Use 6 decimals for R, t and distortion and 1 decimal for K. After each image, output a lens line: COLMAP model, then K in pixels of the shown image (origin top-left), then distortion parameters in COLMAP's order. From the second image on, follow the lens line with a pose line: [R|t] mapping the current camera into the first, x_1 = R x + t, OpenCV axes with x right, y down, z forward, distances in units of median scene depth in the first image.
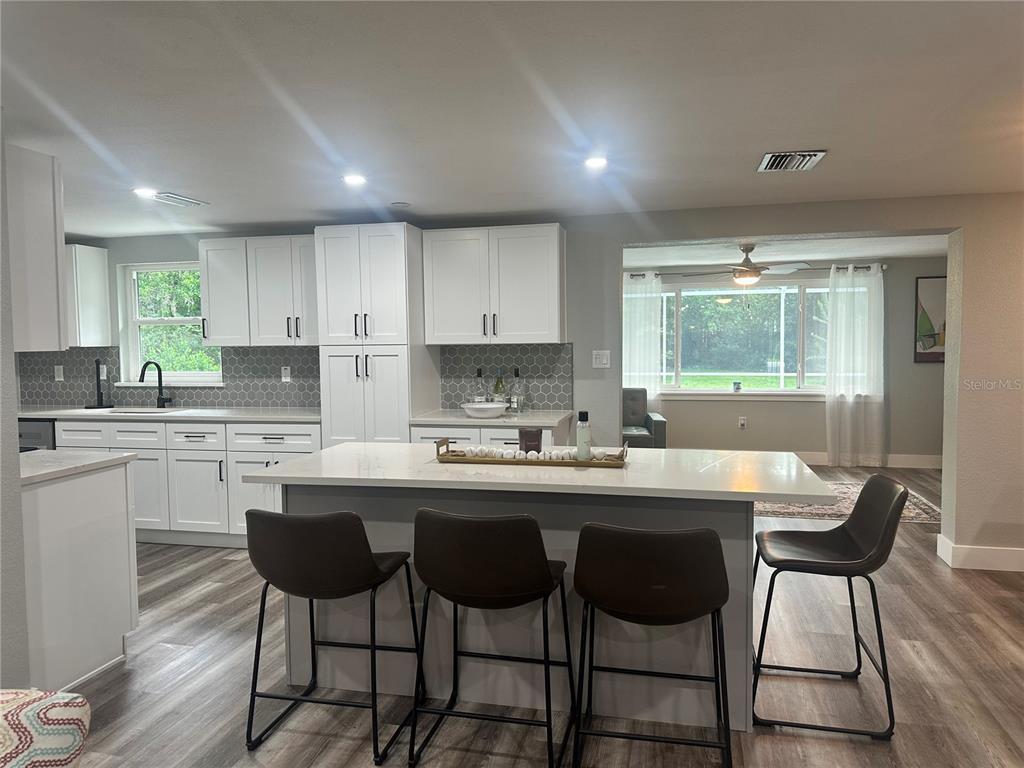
lens RADIAL K [[712.1, 0, 512.0], [0, 712.1, 384.0], [0, 0, 1]] dist [0.079856, -0.124519]
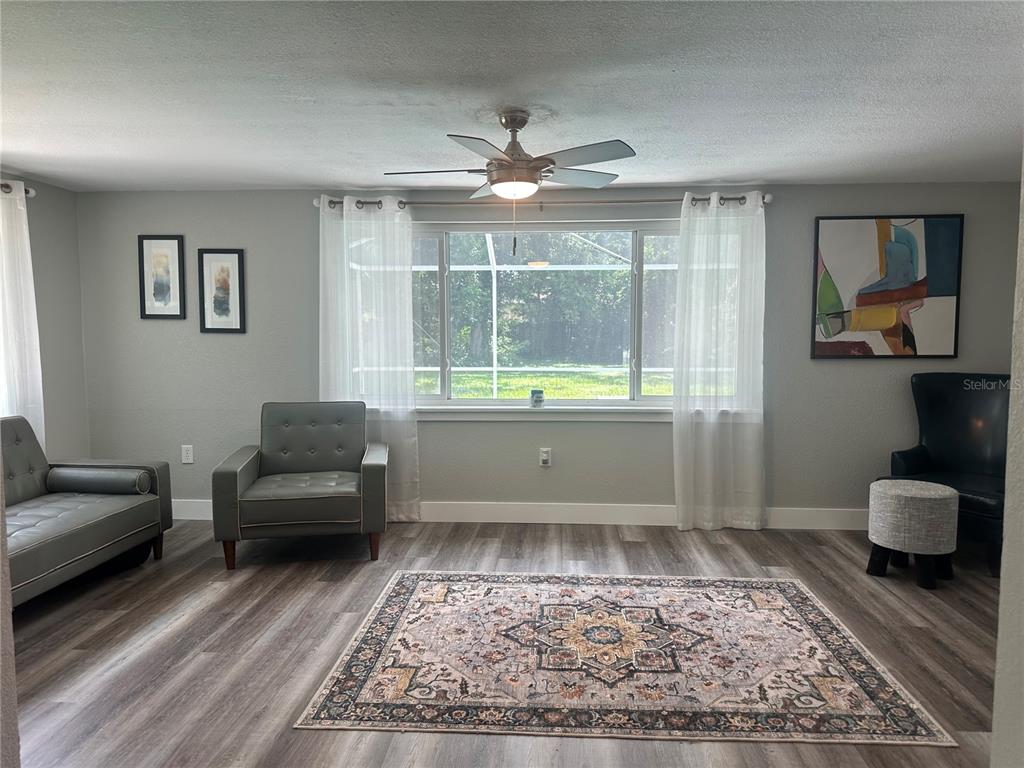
lens RADIAL K [[712.1, 0, 512.0], [0, 712.1, 384.0], [0, 0, 1]] dist [0.079856, -0.124519]
pose [[0.985892, -0.001908, 0.167373, 0.204934], [-0.000947, 0.999855, 0.016973, -0.018124], [-0.167381, -0.016892, 0.985747, 0.438972]]
